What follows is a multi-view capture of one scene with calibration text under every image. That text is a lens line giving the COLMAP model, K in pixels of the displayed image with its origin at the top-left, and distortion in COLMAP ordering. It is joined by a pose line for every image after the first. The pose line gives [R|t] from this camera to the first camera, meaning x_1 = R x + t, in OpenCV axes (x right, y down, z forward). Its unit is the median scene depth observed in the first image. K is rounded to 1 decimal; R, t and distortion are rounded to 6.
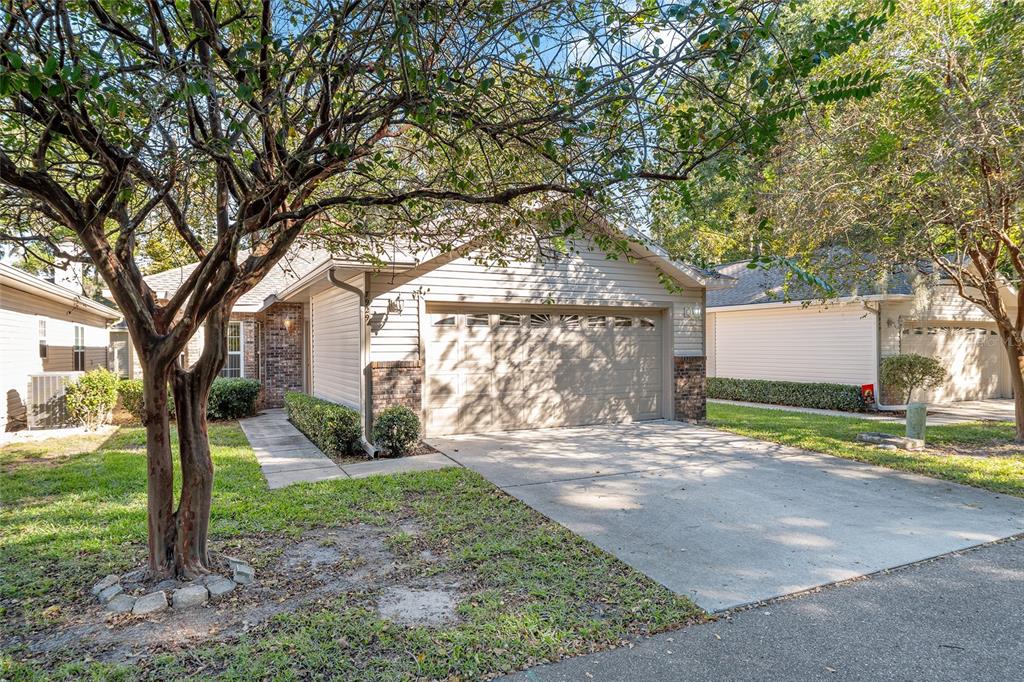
lens RADIAL K [[606.2, 0, 512.0], [0, 606.2, 341.0], [0, 0, 1]] dist [0.000640, -0.000649]
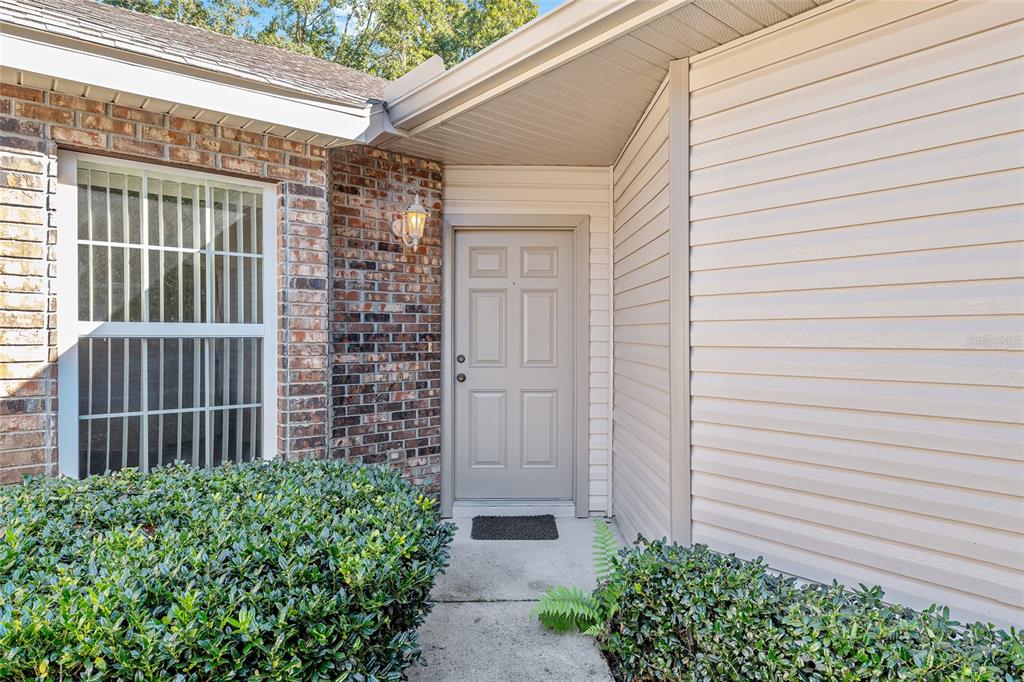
lens RADIAL K [[606.2, 0, 512.0], [0, 606.2, 341.0], [0, 0, 1]] dist [0.000640, -0.000649]
pose [[0.972491, 0.006886, 0.232840, -0.527510], [-0.009828, 0.999886, 0.011478, 0.025359], [-0.232734, -0.013451, 0.972447, 0.985536]]
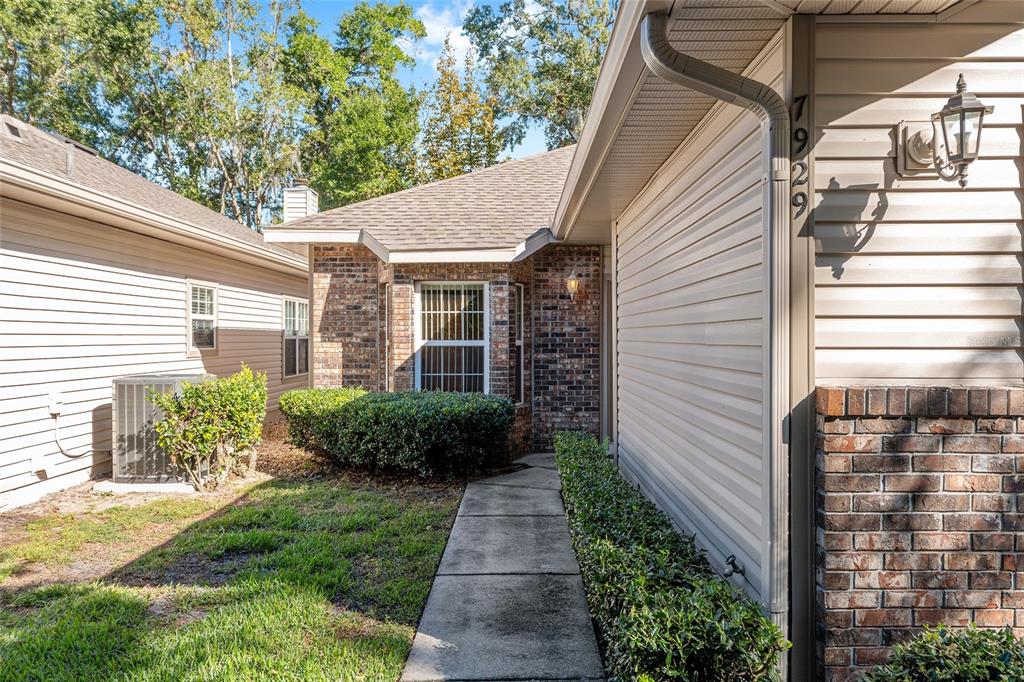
lens RADIAL K [[770.9, 0, 512.0], [0, 770.9, 341.0], [0, 0, 1]] dist [-0.000106, 0.000501]
pose [[0.887926, 0.009513, -0.459887, -0.163125], [-0.002098, 0.999859, 0.016632, 0.008693], [0.459981, -0.013803, 0.887821, 0.553142]]
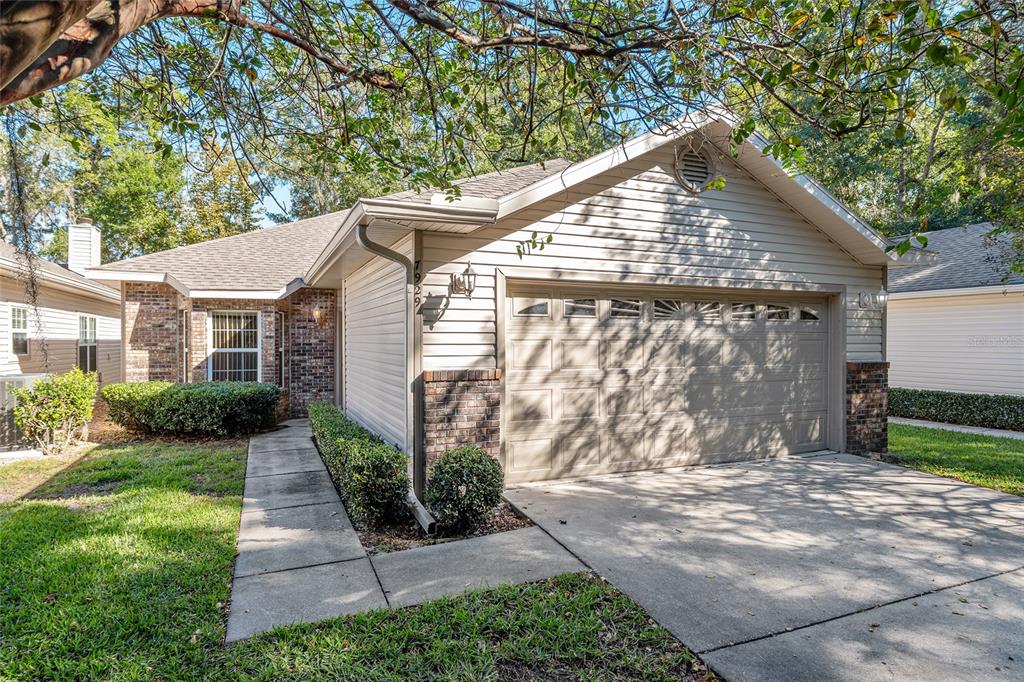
lens RADIAL K [[578.3, 0, 512.0], [0, 578.3, 341.0], [0, 0, 1]] dist [0.001608, 0.001287]
pose [[0.998149, 0.007831, -0.060313, -0.084382], [-0.007199, 0.999917, 0.010689, -0.004014], [0.060392, -0.010236, 0.998122, 0.327611]]
